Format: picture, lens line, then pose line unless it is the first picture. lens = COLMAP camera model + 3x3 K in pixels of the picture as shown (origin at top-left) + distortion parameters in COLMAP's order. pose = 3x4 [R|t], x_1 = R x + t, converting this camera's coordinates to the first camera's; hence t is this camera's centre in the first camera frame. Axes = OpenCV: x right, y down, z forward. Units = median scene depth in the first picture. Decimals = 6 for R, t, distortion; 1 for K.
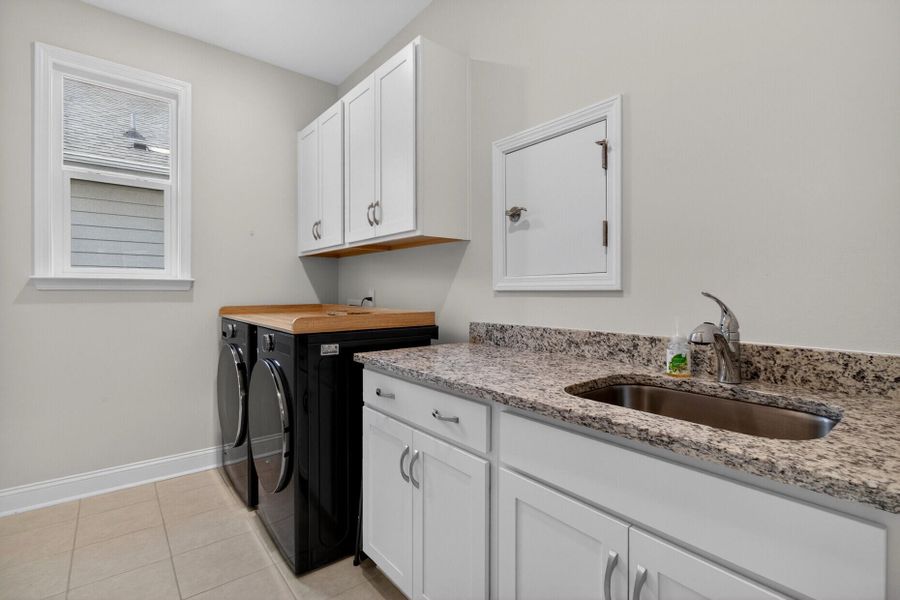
lens RADIAL K [[419.7, 0, 455.3], [0, 419.7, 284.2], [0, 0, 1]] dist [-0.000864, 0.001826]
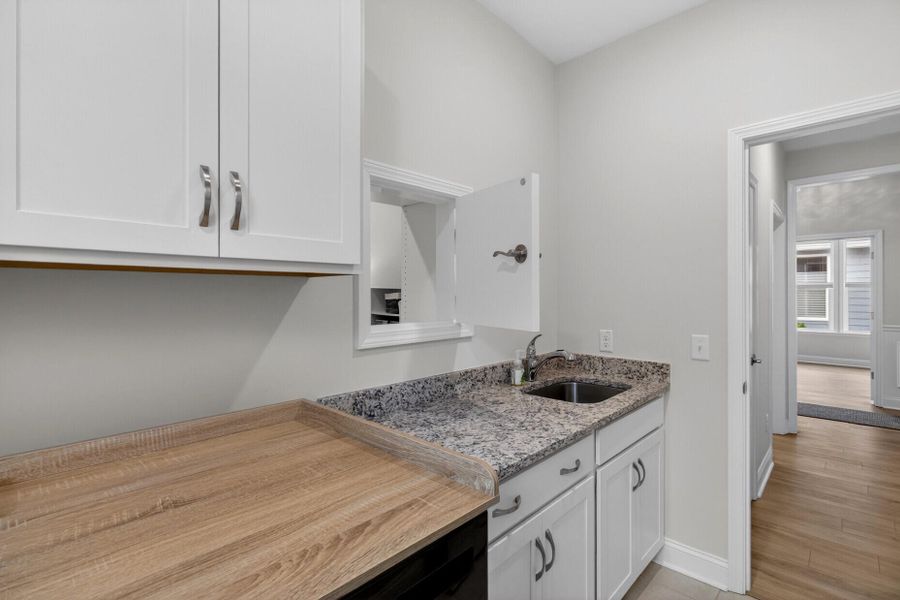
lens RADIAL K [[419.7, 0, 455.3], [0, 419.7, 284.2], [0, 0, 1]] dist [-0.000864, 0.001826]
pose [[-0.124077, 0.028068, 0.991876, -0.815135], [-0.014165, 0.999448, -0.030054, -0.095960], [-0.992171, -0.017779, -0.123611, 1.077037]]
